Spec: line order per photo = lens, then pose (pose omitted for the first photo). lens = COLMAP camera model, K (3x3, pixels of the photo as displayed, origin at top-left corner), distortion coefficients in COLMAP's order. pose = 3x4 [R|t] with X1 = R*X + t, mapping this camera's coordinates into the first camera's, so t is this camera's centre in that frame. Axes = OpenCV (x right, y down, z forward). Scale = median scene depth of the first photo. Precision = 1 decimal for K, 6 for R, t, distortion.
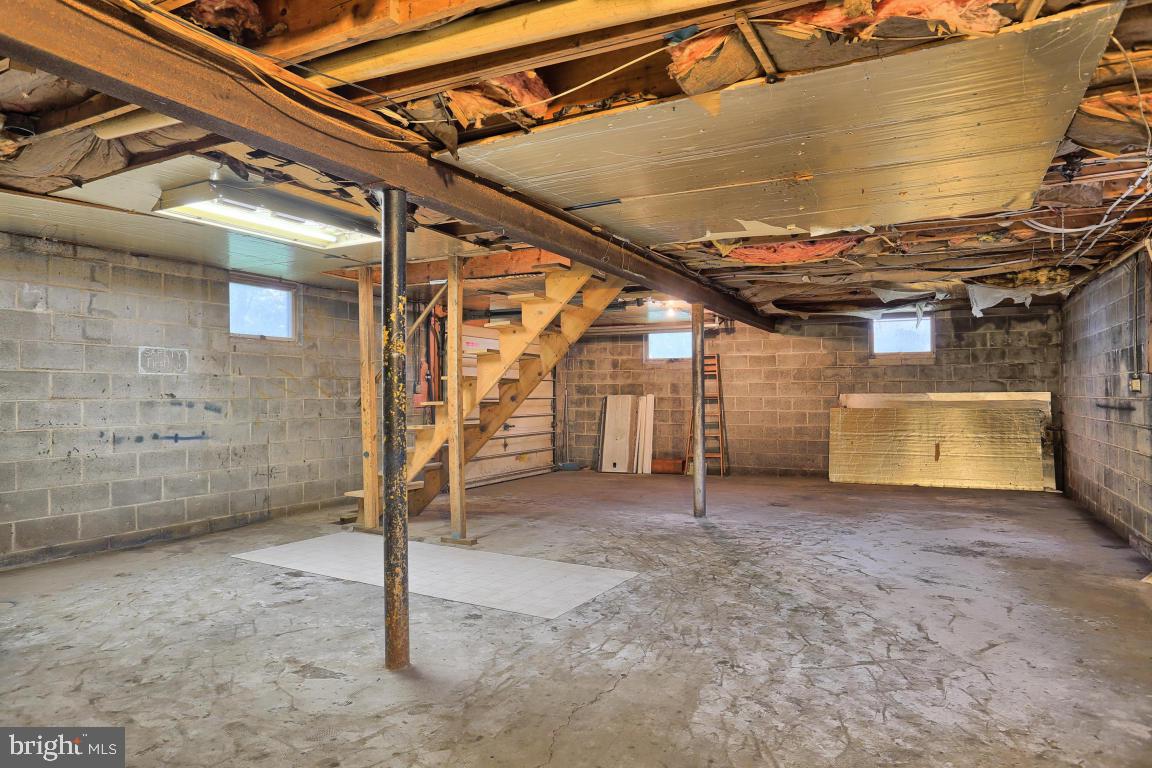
lens RADIAL K [[714.8, 0, 573.2], [0, 714.8, 380.6], [0, 0, 1]] dist [-0.026872, -0.000370]
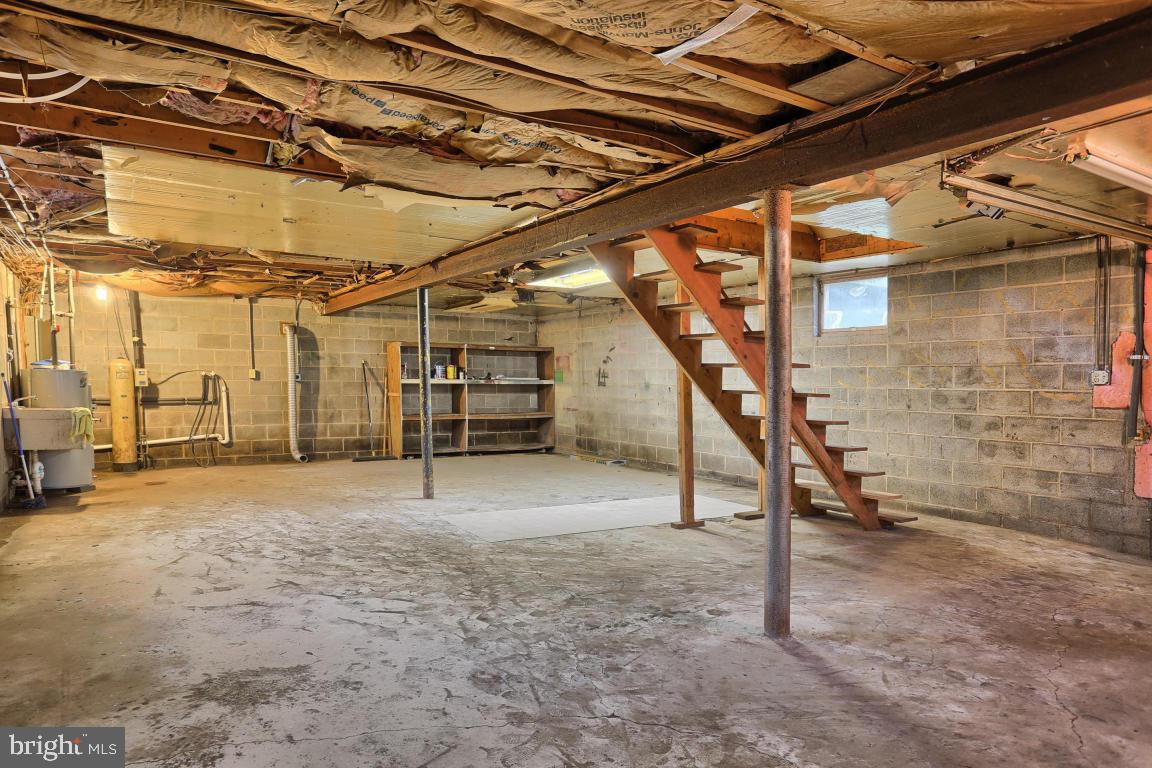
lens RADIAL K [[714.8, 0, 573.5], [0, 714.8, 389.5], [0, 0, 1]] dist [-0.026872, -0.000370]
pose [[-0.497755, 0.006900, -0.867290, 1.087152], [0.007685, 0.999964, 0.003544, 0.033486], [0.867284, -0.004901, -0.497790, 1.833956]]
